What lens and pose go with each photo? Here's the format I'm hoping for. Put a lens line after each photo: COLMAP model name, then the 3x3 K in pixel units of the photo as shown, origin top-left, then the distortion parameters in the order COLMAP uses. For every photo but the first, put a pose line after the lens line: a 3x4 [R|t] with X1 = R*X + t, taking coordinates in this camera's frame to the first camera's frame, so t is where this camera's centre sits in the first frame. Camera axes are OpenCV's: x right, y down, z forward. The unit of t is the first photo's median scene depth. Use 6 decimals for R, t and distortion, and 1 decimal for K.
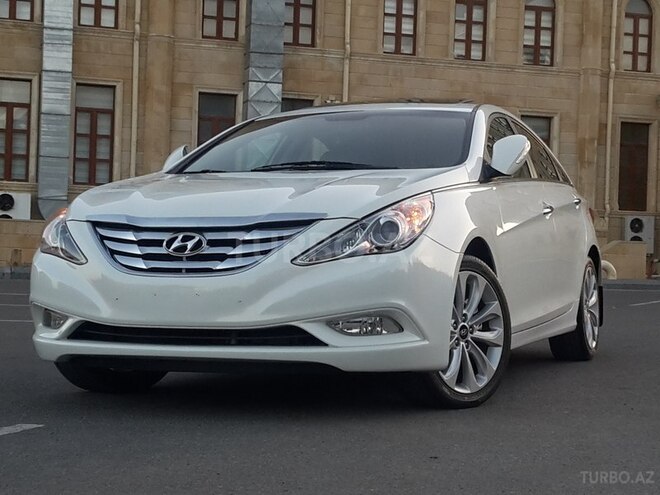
lens RADIAL K [[1353.3, 0, 323.7], [0, 1353.3, 246.6], [0, 0, 1]] dist [0.139884, 0.000000]
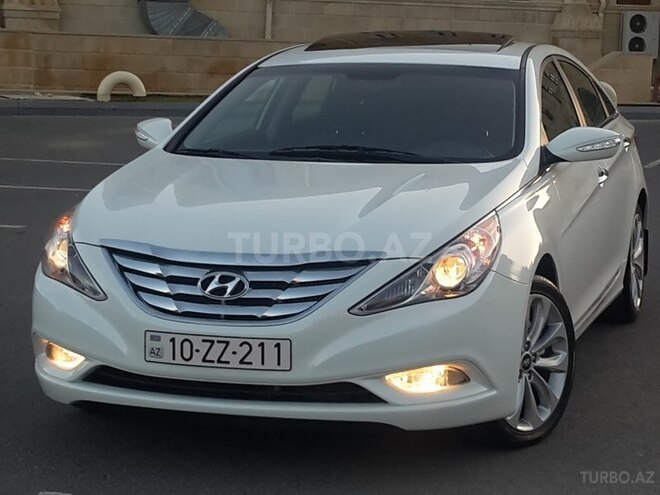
lens RADIAL K [[1728.7, 0, 327.4], [0, 1728.7, 250.5], [0, 0, 1]] dist [0.100707, 0.000000]
pose [[0.998177, -0.006116, 0.060042, -0.093513], [-0.002347, 0.990166, 0.139878, -0.165971], [-0.060307, -0.139764, 0.988347, -0.101116]]
